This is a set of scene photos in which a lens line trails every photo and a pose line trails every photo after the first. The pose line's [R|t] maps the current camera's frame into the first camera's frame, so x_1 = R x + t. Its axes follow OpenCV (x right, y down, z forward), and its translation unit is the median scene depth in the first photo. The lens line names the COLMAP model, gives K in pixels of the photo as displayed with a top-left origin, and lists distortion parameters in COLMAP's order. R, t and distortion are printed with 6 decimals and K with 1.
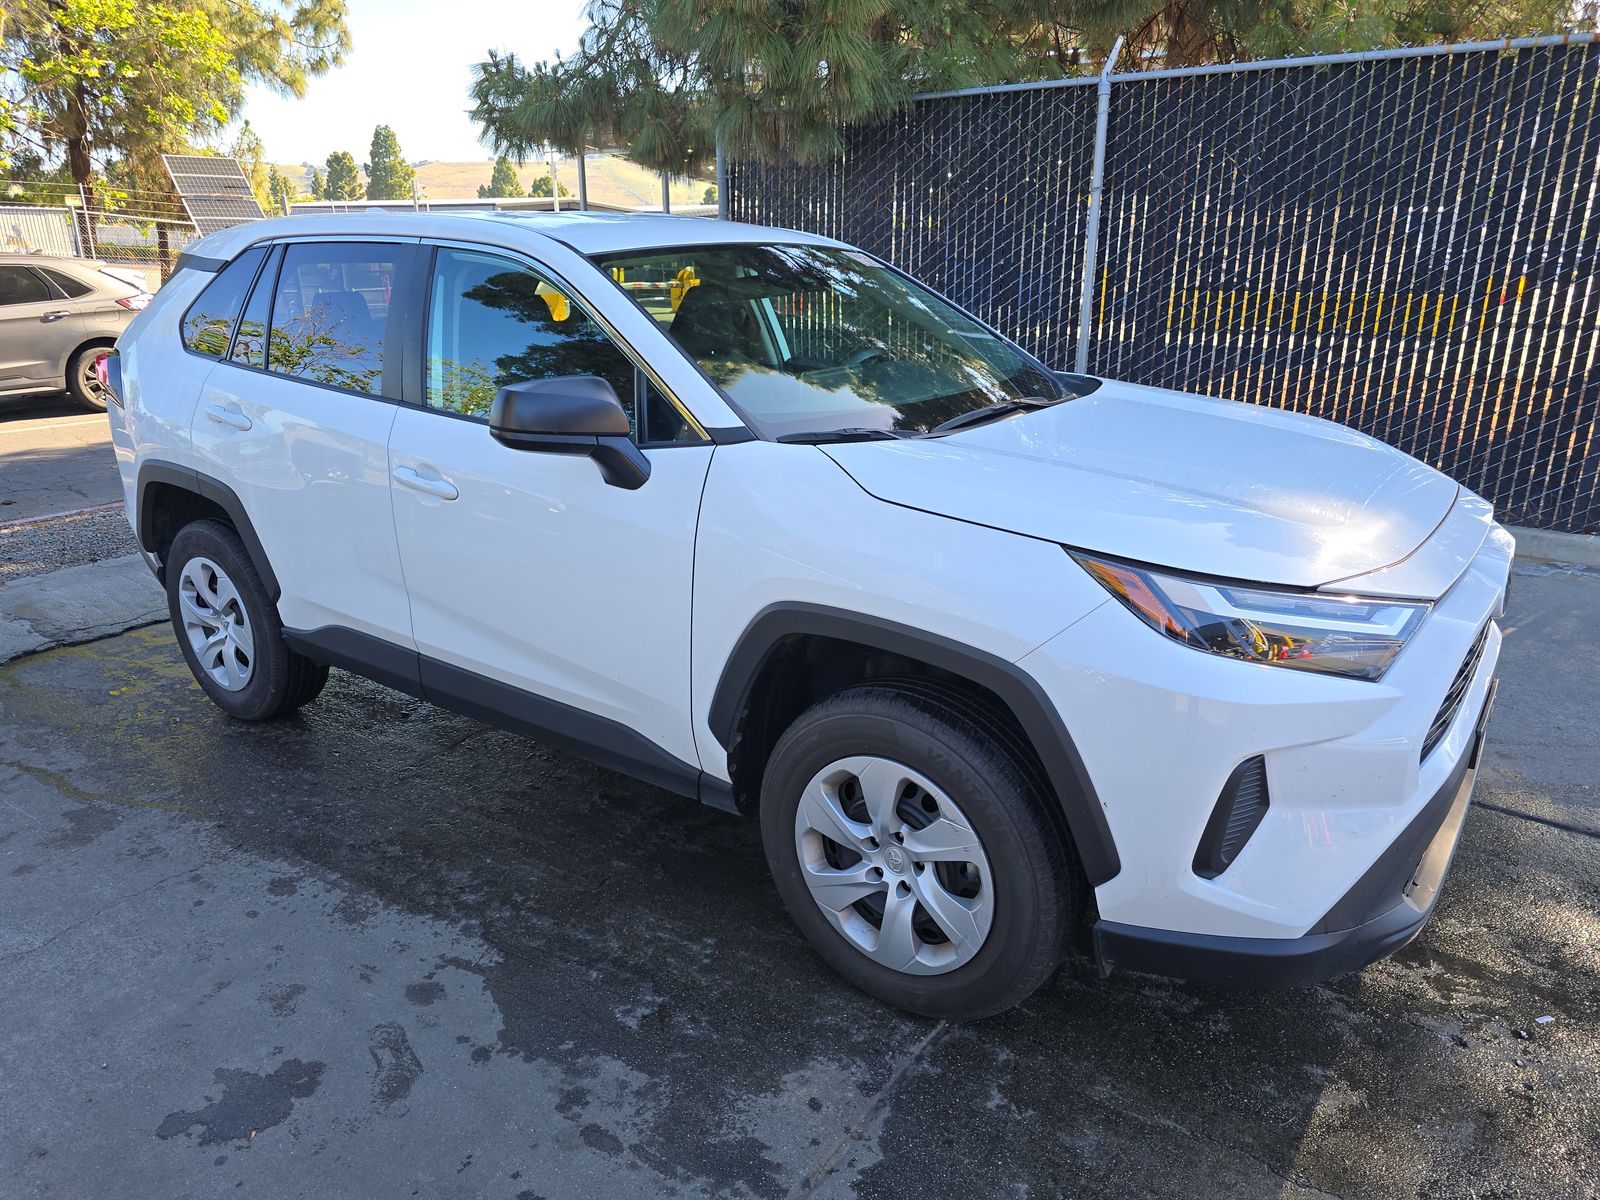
lens RADIAL K [[1098.6, 0, 806.3], [0, 1098.6, 596.5], [0, 0, 1]] dist [0.020420, -0.016767]
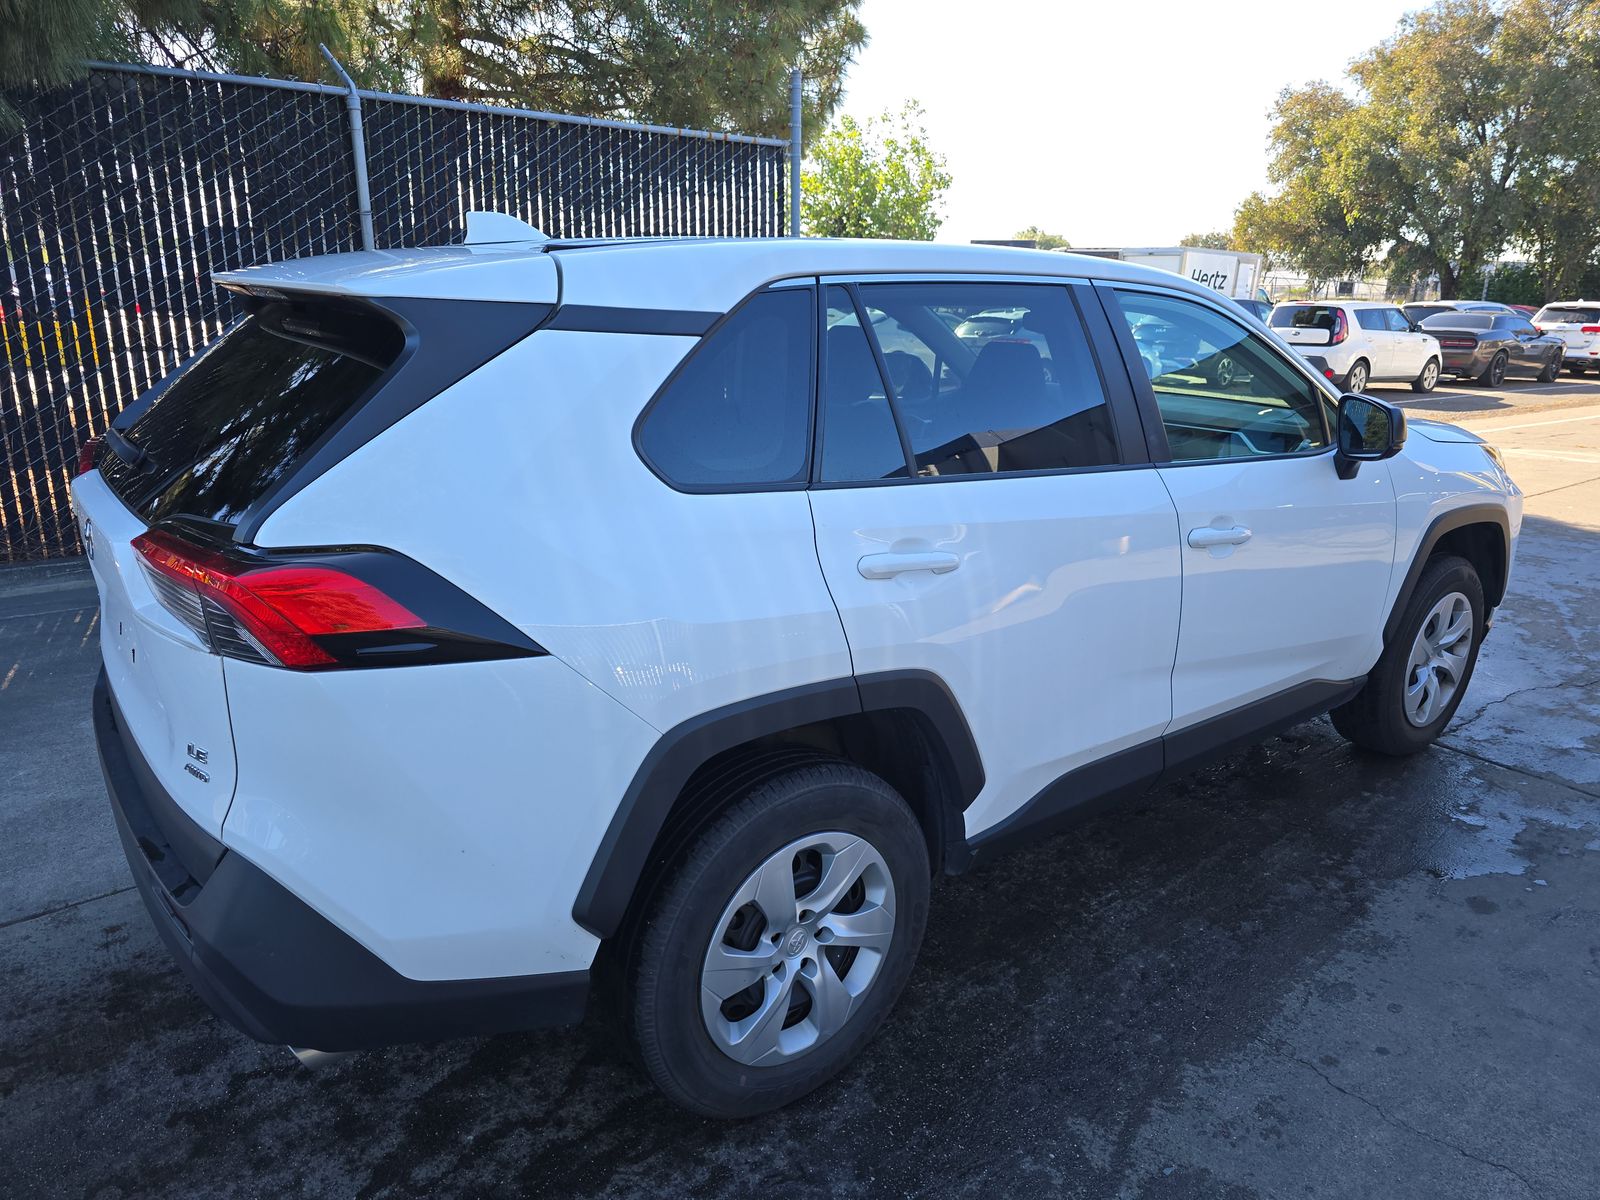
lens RADIAL K [[1098.6, 0, 814.2], [0, 1098.6, 600.0], [0, 0, 1]] dist [0.020420, -0.016767]
pose [[0.264036, -0.260554, 0.928653, -1.335177], [0.275251, 0.943137, 0.186358, -0.326699], [-0.924404, 0.206407, 0.320740, 1.028675]]
